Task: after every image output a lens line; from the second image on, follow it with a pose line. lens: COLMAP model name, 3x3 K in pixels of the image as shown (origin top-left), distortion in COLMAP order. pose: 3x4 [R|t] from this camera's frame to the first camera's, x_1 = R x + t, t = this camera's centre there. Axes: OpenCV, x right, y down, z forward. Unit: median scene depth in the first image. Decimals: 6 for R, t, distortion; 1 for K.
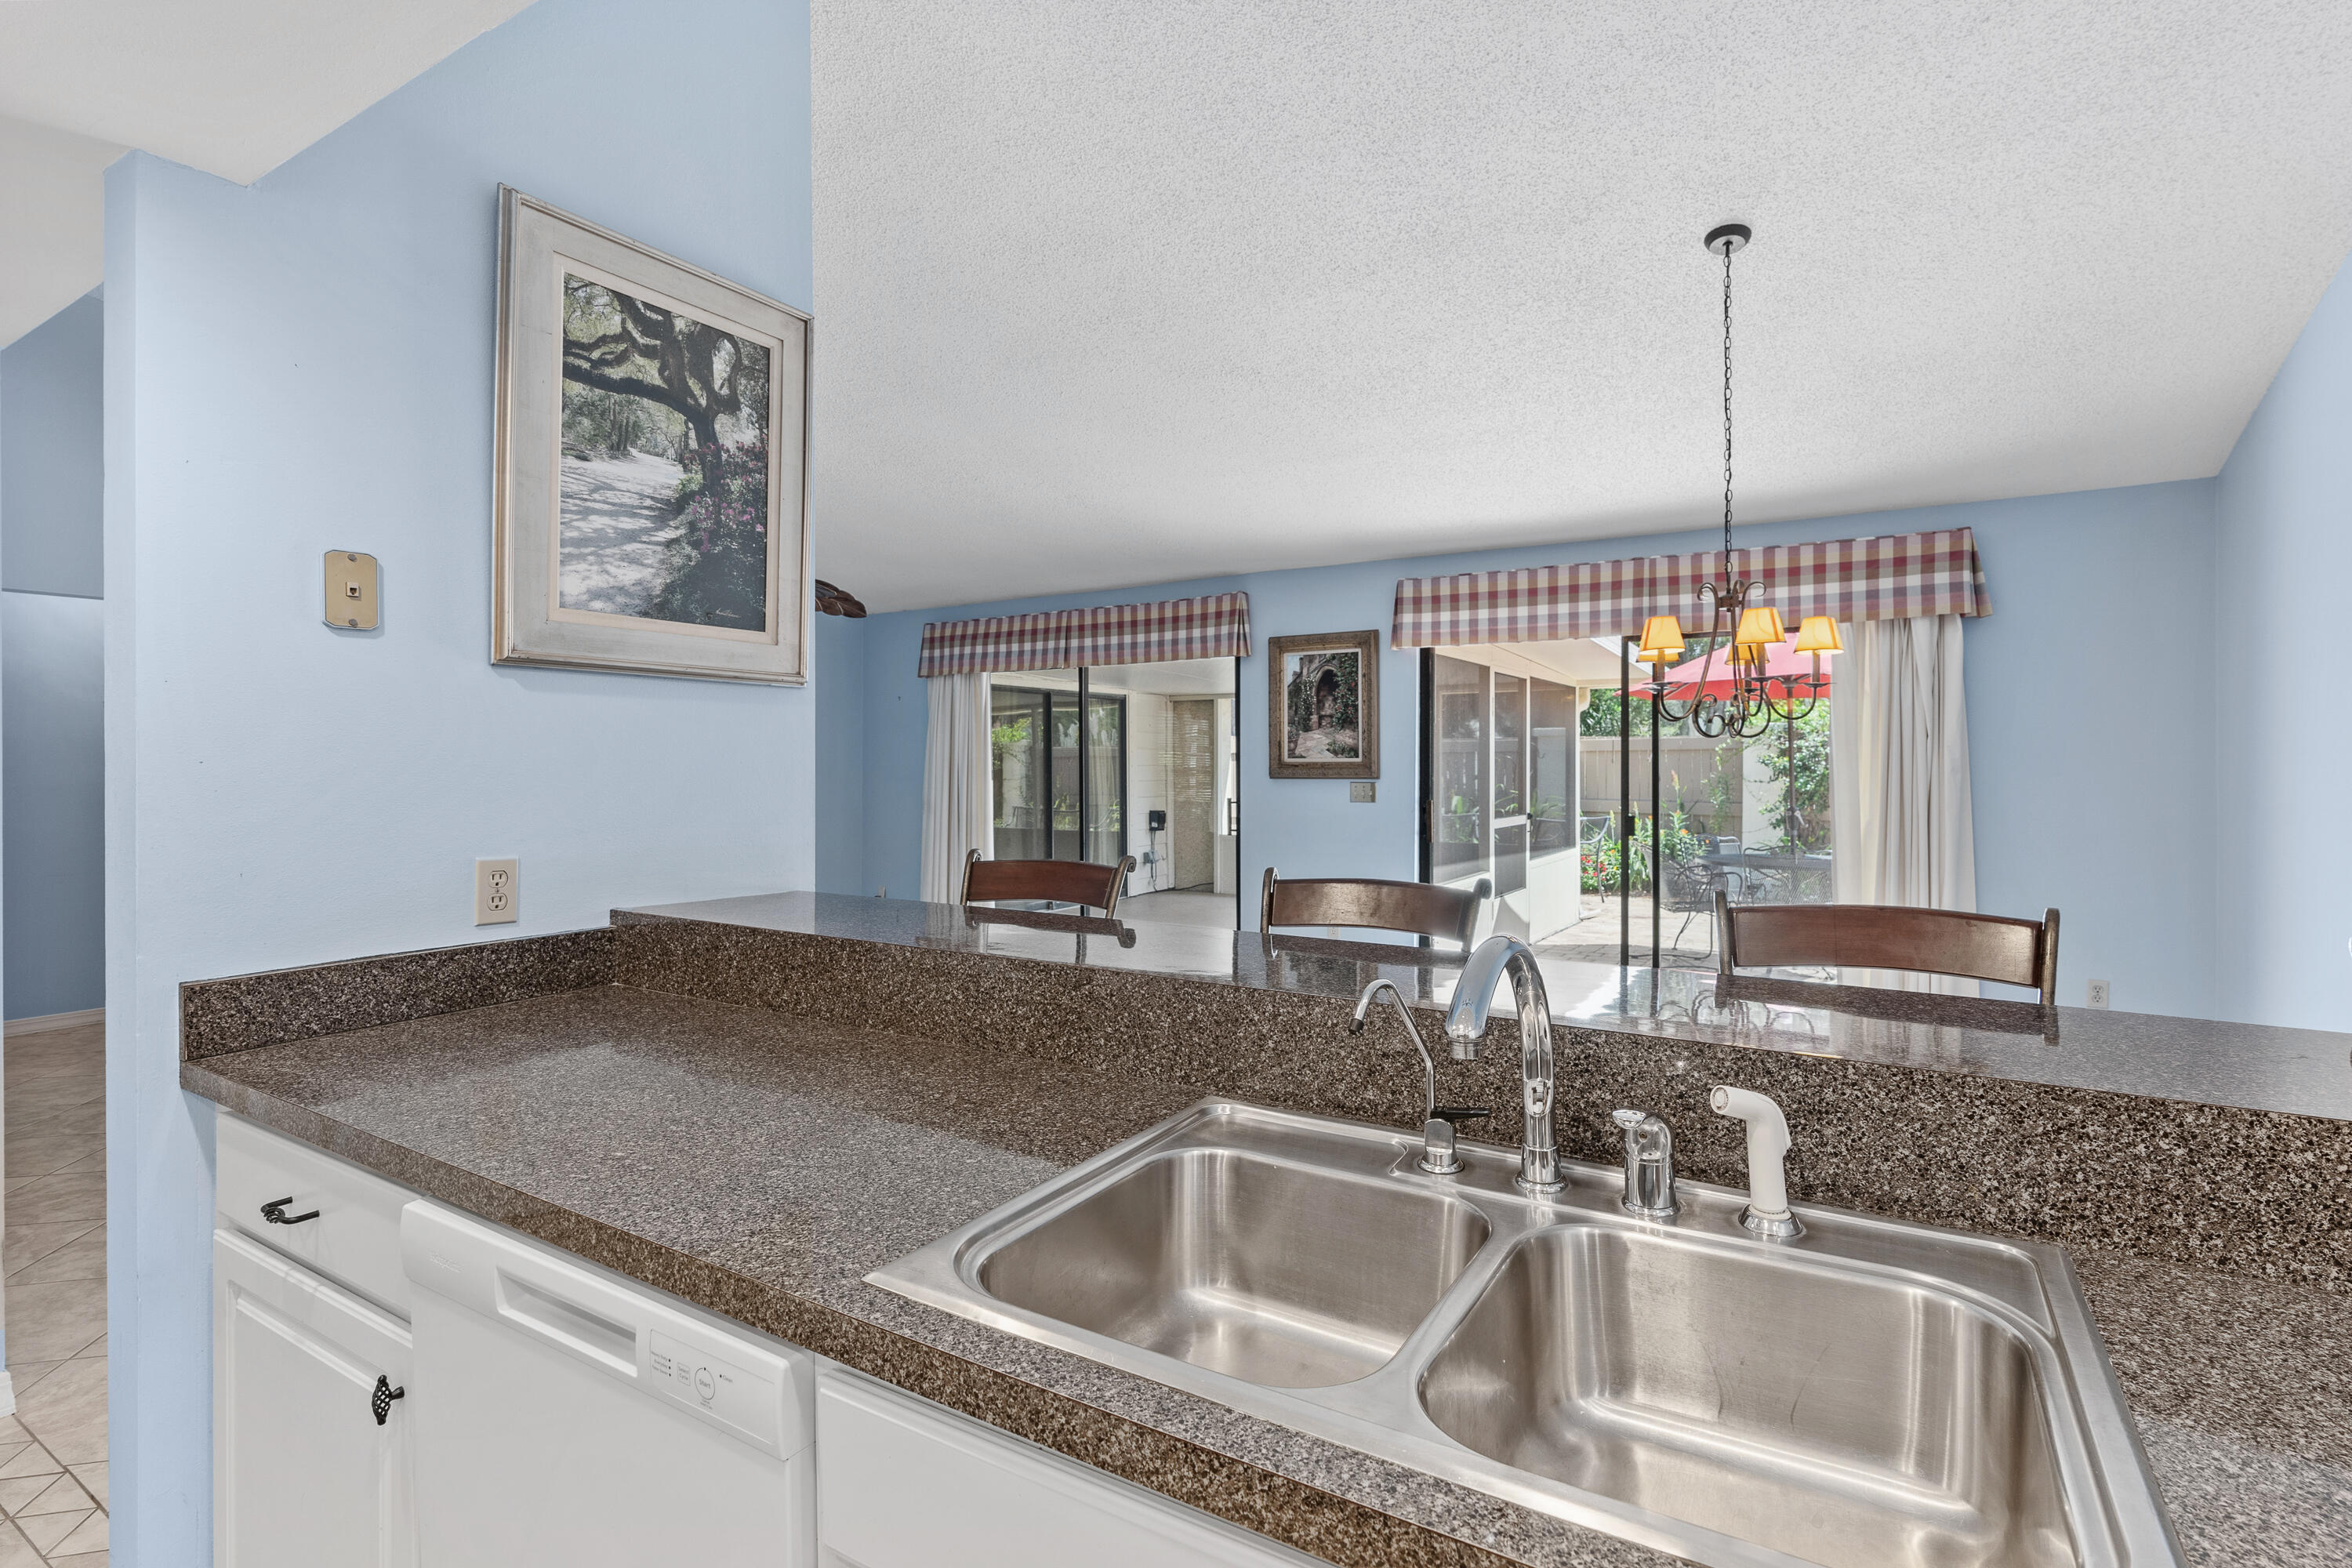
lens RADIAL K [[1132.9, 0, 1178.9], [0, 1132.9, 765.8], [0, 0, 1]] dist [-0.013634, 0.001985]
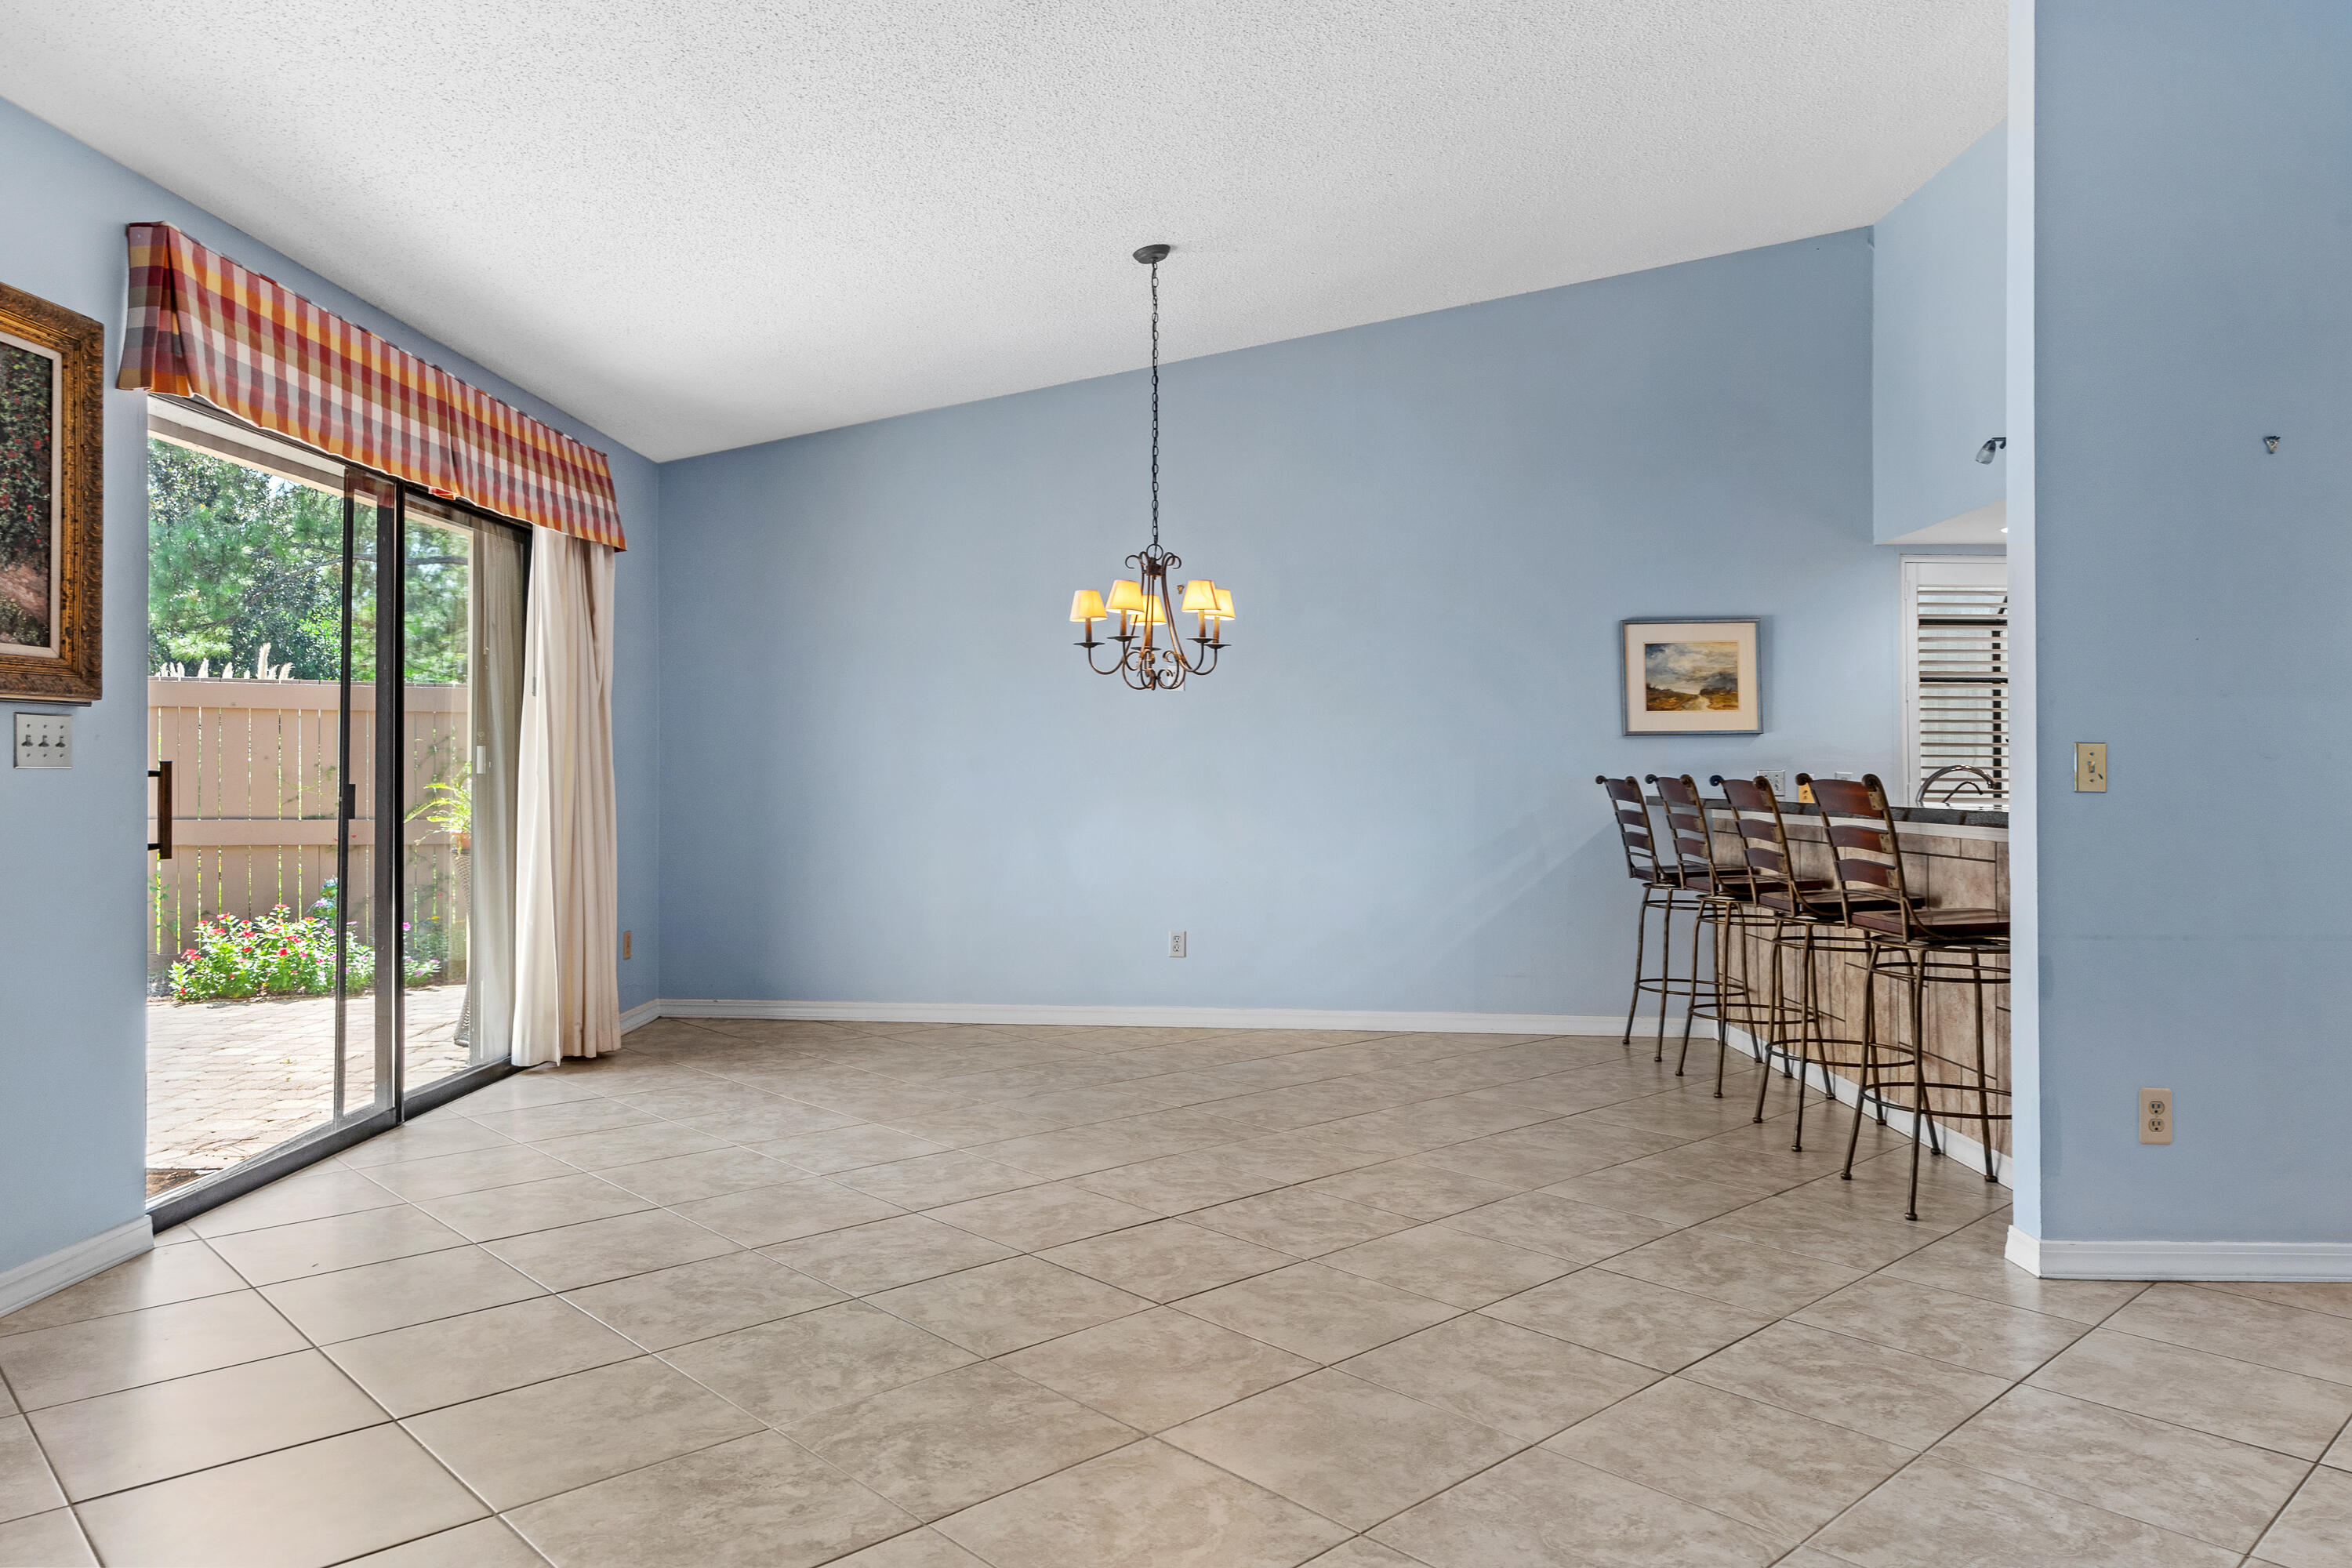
lens RADIAL K [[1552.7, 0, 1138.9], [0, 1552.7, 763.4], [0, 0, 1]] dist [0.003703, -0.004126]
pose [[-0.507969, 0.002087, 0.861373, -0.447640], [-0.006868, 0.999955, -0.006473, 0.031240], [-0.861348, -0.009204, -0.507932, 0.945930]]
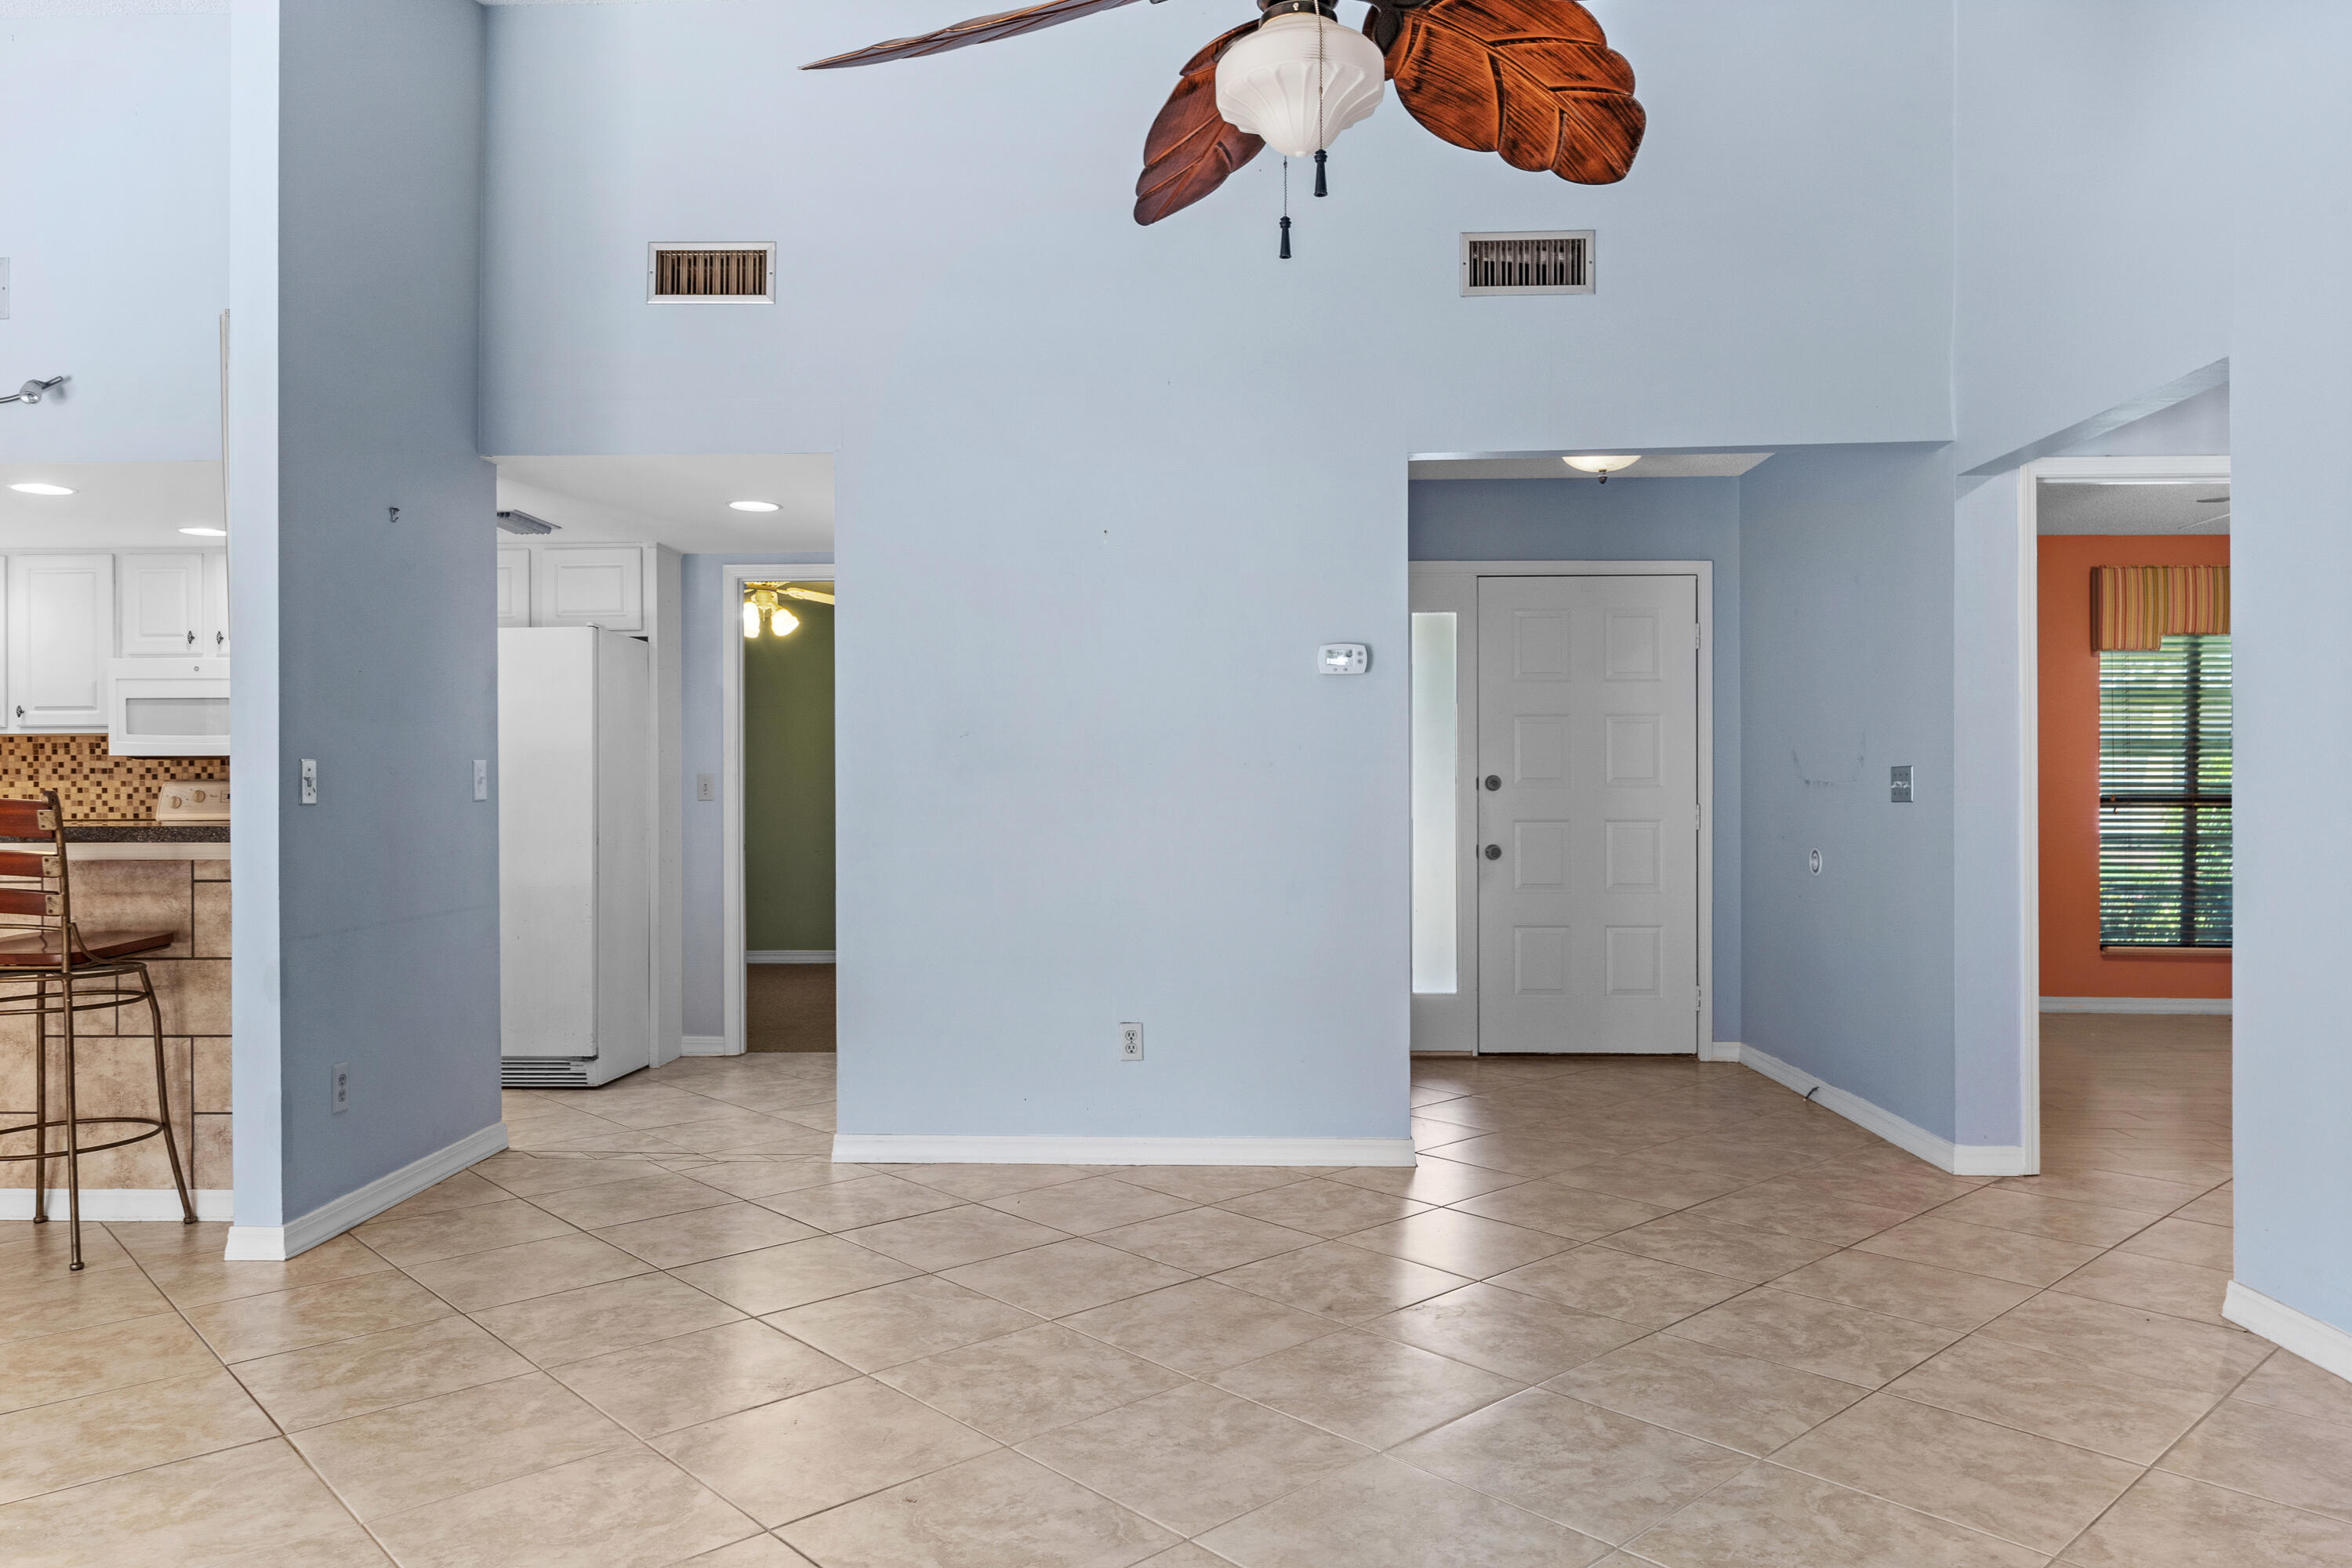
lens RADIAL K [[1552.7, 0, 1175.7], [0, 1552.7, 800.4], [0, 0, 1]] dist [0.003703, -0.004126]
pose [[-0.865273, 0.005643, -0.501270, -0.142871], [0.001520, 0.999962, 0.008633, 0.027954], [0.501299, 0.006708, -0.865248, 1.068549]]
